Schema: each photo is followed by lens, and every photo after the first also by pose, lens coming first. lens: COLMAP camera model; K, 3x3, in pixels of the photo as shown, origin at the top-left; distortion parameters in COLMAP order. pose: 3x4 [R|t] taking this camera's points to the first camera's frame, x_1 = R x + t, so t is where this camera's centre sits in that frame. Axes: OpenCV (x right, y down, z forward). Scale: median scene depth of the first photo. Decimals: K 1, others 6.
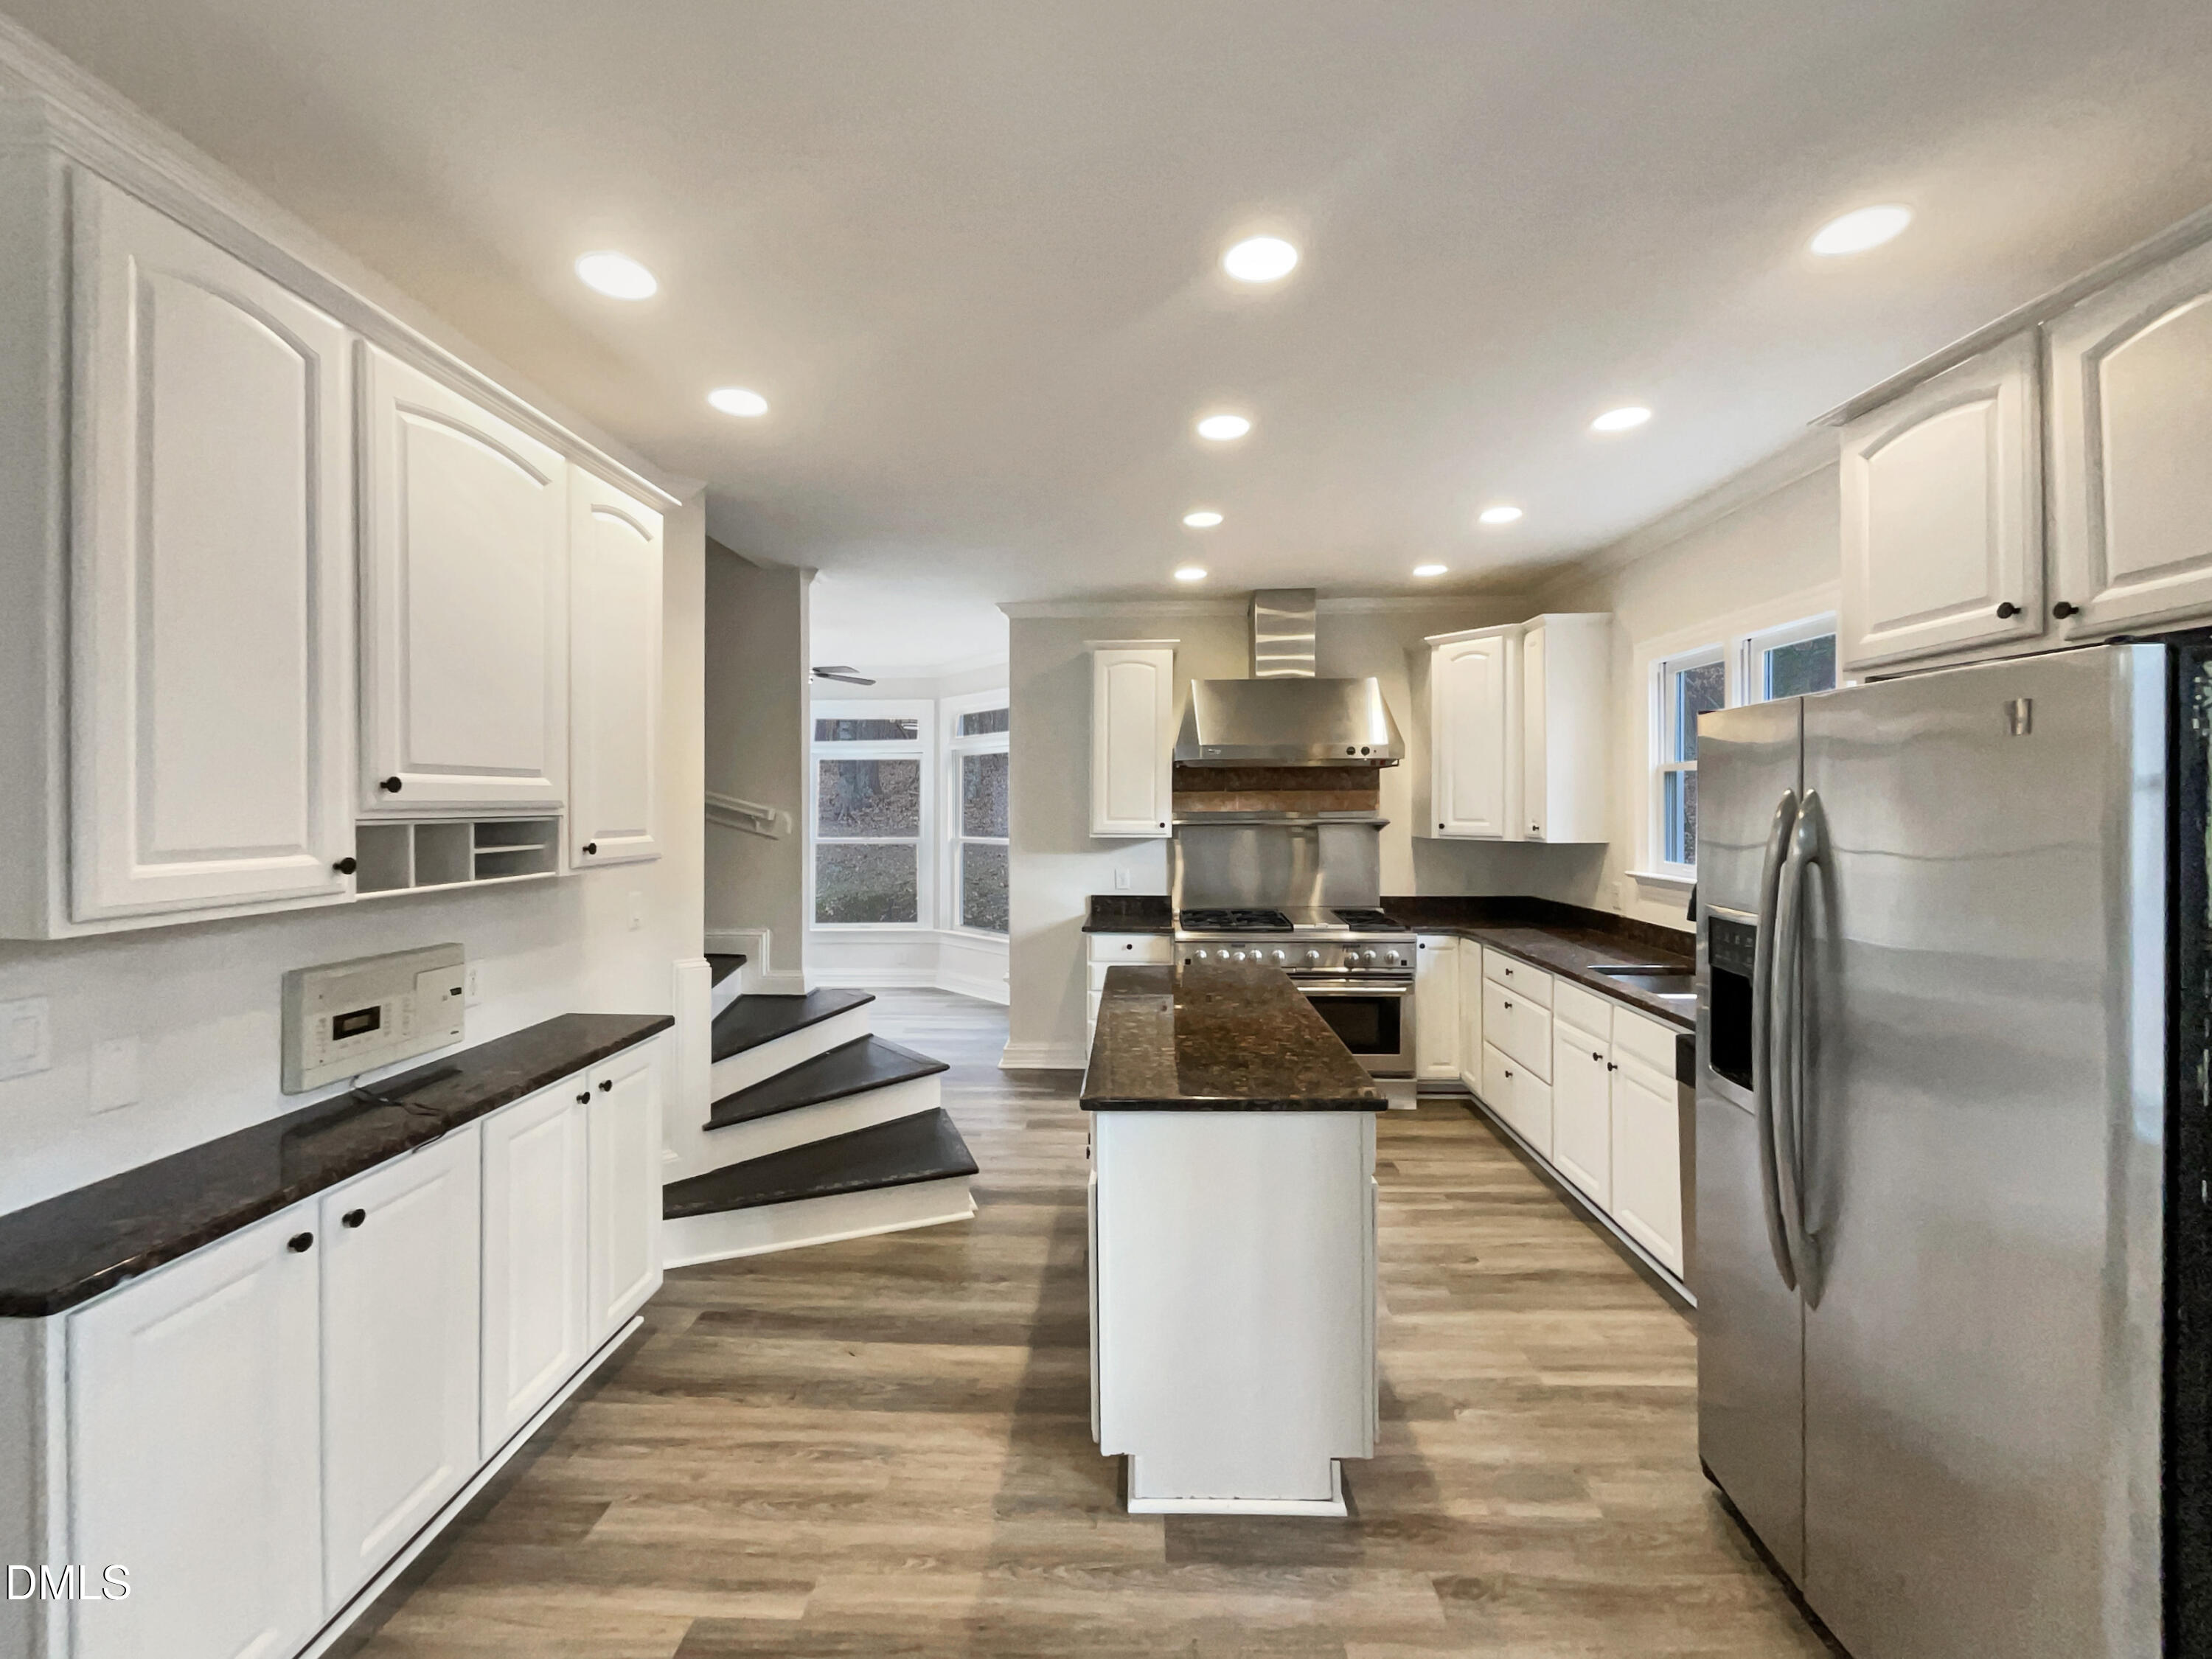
lens RADIAL K [[902.2, 0, 1103.0], [0, 902.2, 814.8], [0, 0, 1]] dist [-0.002061, 0.000070]
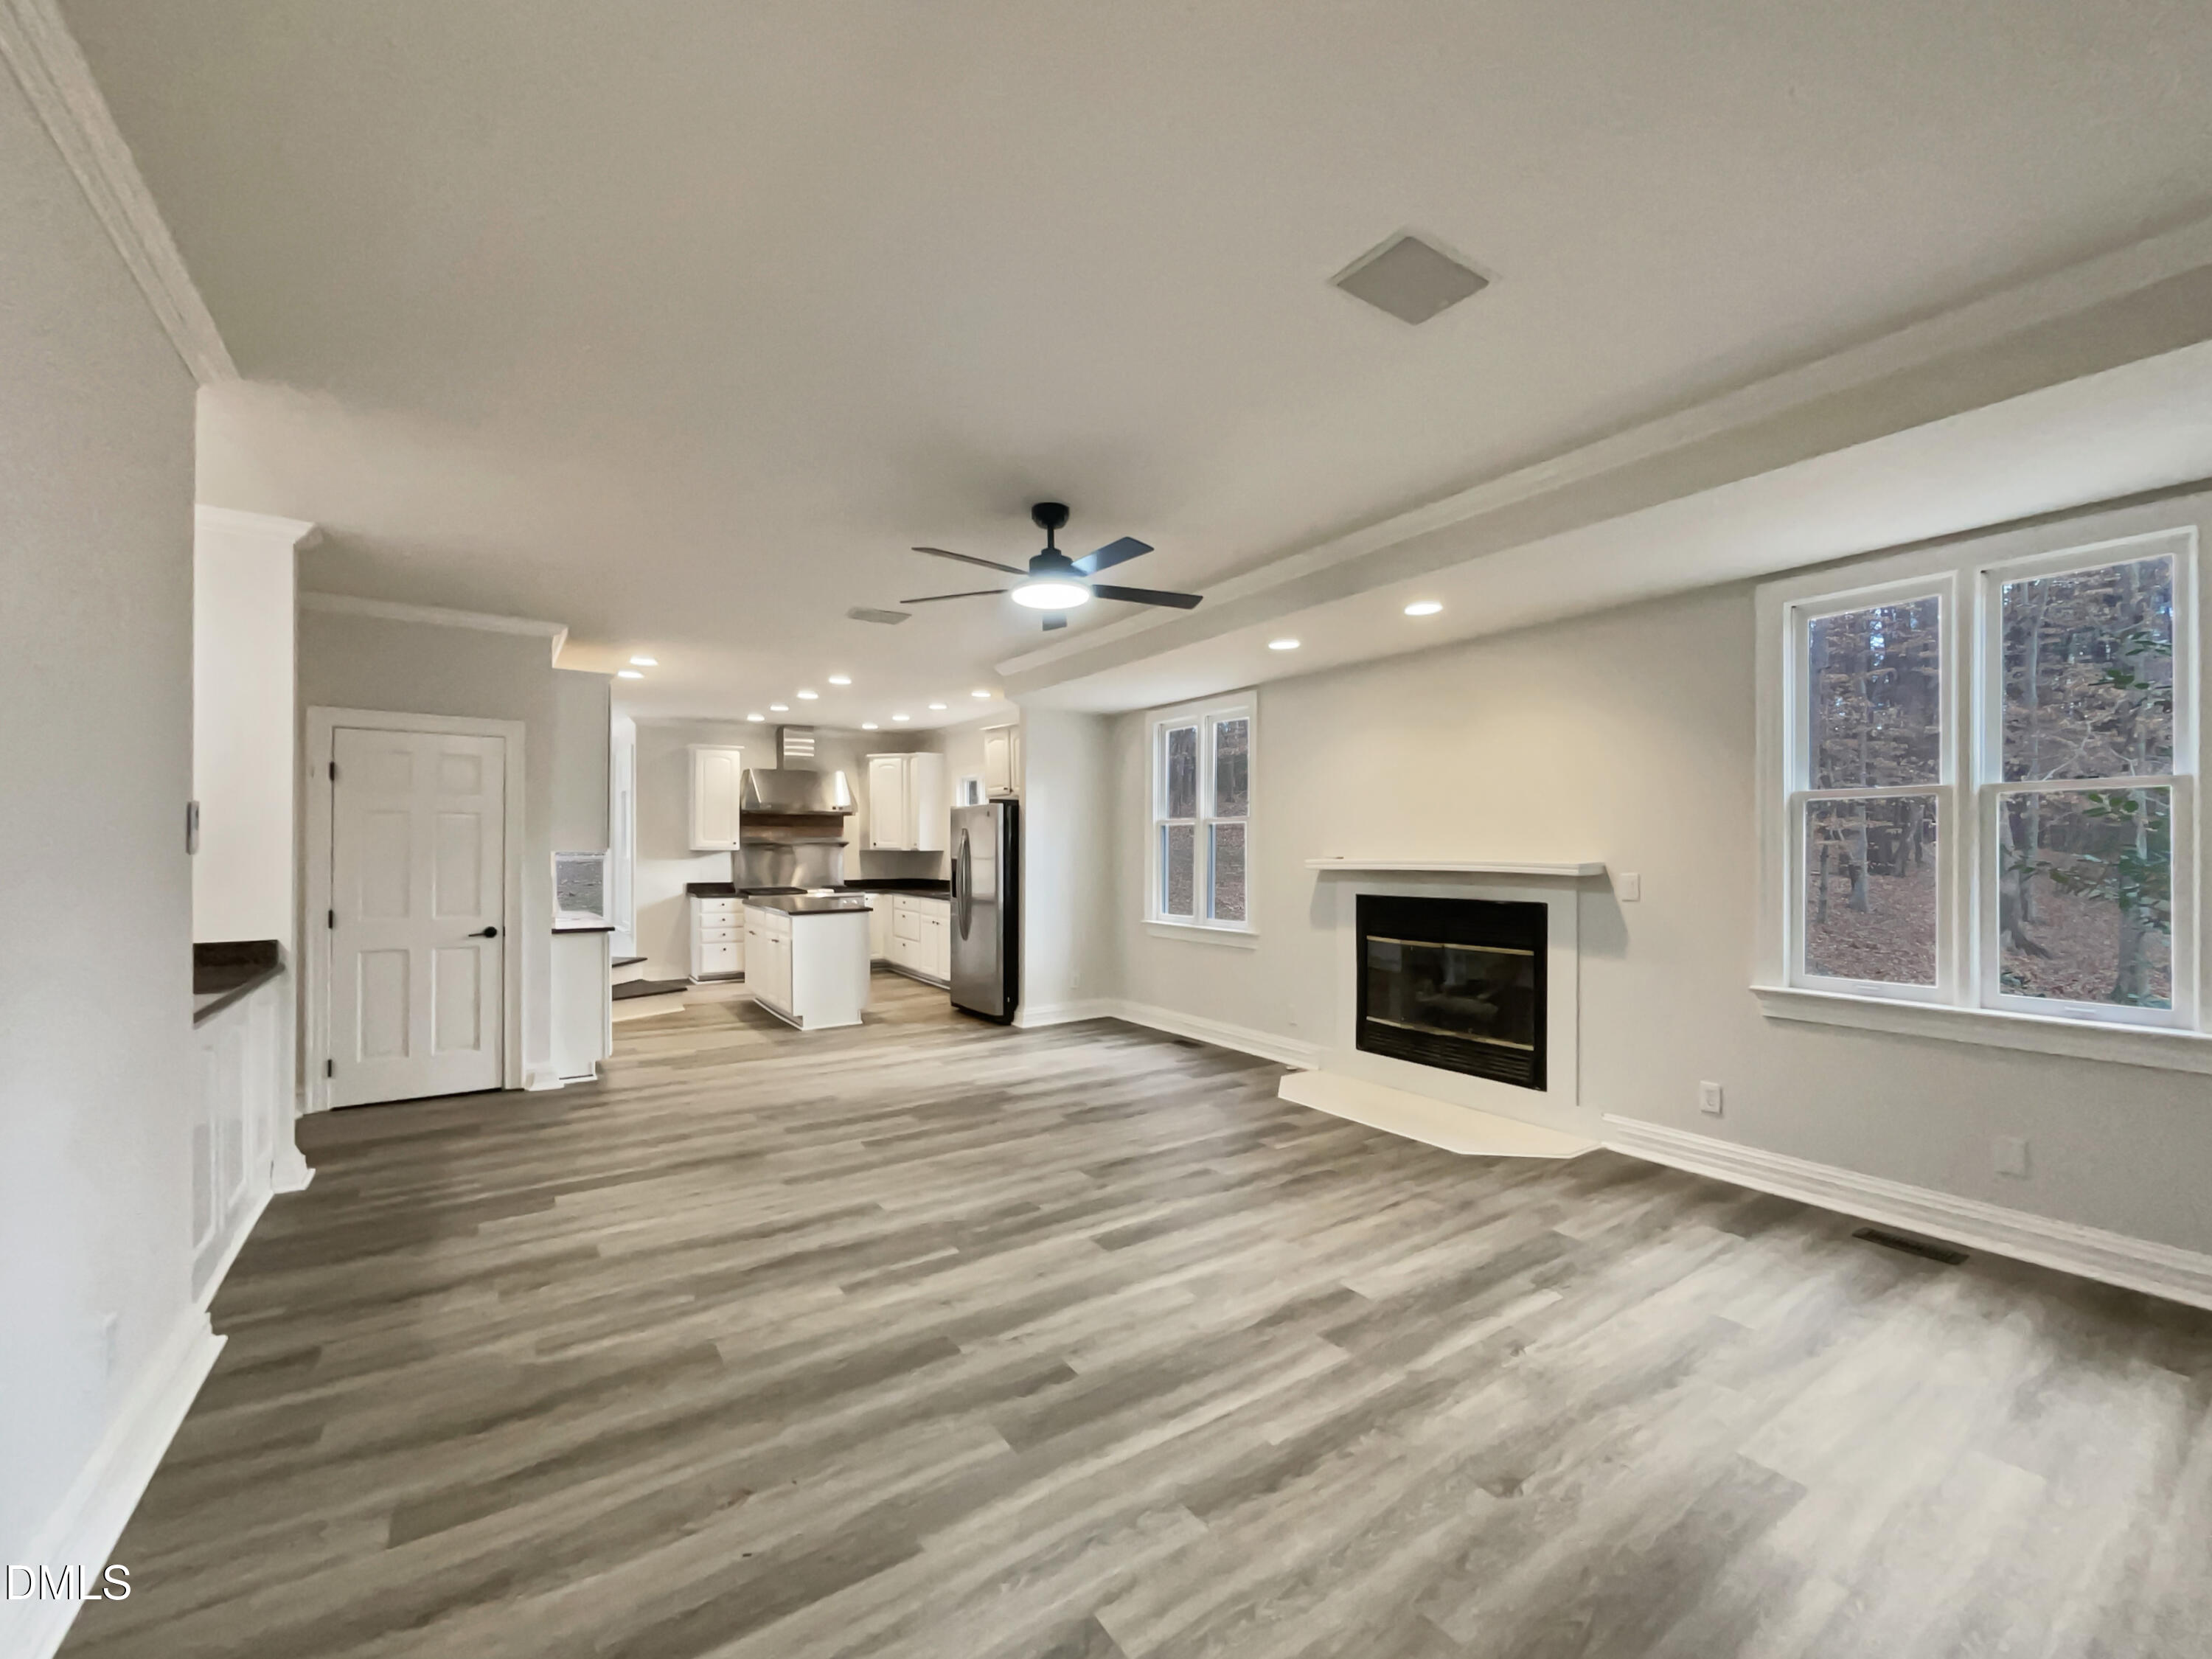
lens RADIAL K [[902.2, 0, 1102.0], [0, 902.2, 845.8], [0, 0, 1]] dist [-0.002061, 0.000070]
pose [[0.805419, 0.007456, 0.592659, -0.426030], [-0.001137, 0.999938, -0.011035, 0.036634], [-0.592705, 0.008215, 0.805378, -0.970876]]
